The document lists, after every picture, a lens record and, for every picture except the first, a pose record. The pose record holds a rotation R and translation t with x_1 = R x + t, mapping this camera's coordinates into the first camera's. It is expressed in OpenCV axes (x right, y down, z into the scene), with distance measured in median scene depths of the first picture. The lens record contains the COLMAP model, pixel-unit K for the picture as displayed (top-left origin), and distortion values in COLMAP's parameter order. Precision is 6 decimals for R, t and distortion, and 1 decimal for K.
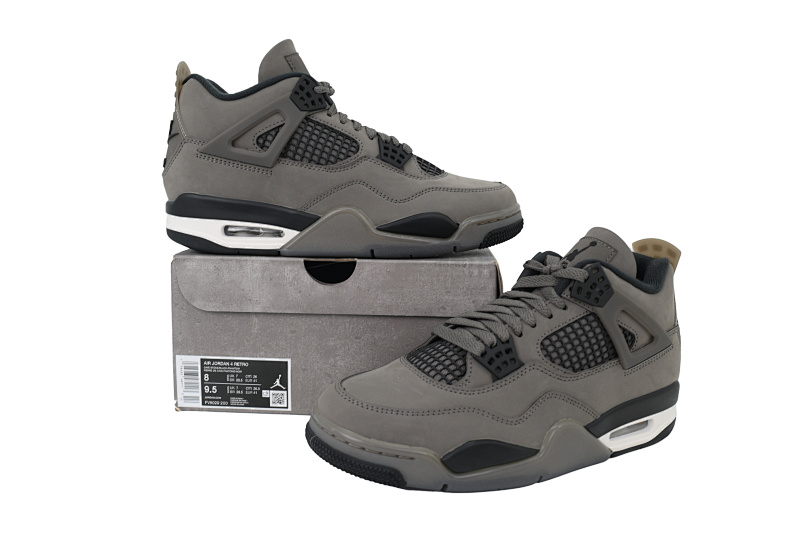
lens RADIAL K [[696.1, 0, 401.7], [0, 696.1, 268.3], [0, 0, 1]] dist [0.011242, 0.002609]
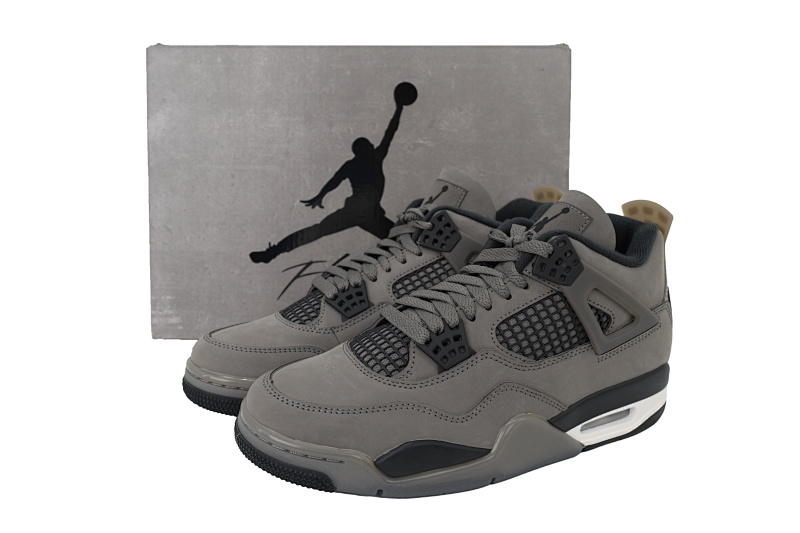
lens RADIAL K [[696.1, 0, 402.2], [0, 696.1, 265.8], [0, 0, 1]] dist [0.011242, 0.002609]
pose [[0.997441, -0.011261, -0.070596, 0.141330], [0.016823, 0.996757, 0.078697, -0.040935], [0.069481, -0.079684, 0.994396, 0.123187]]
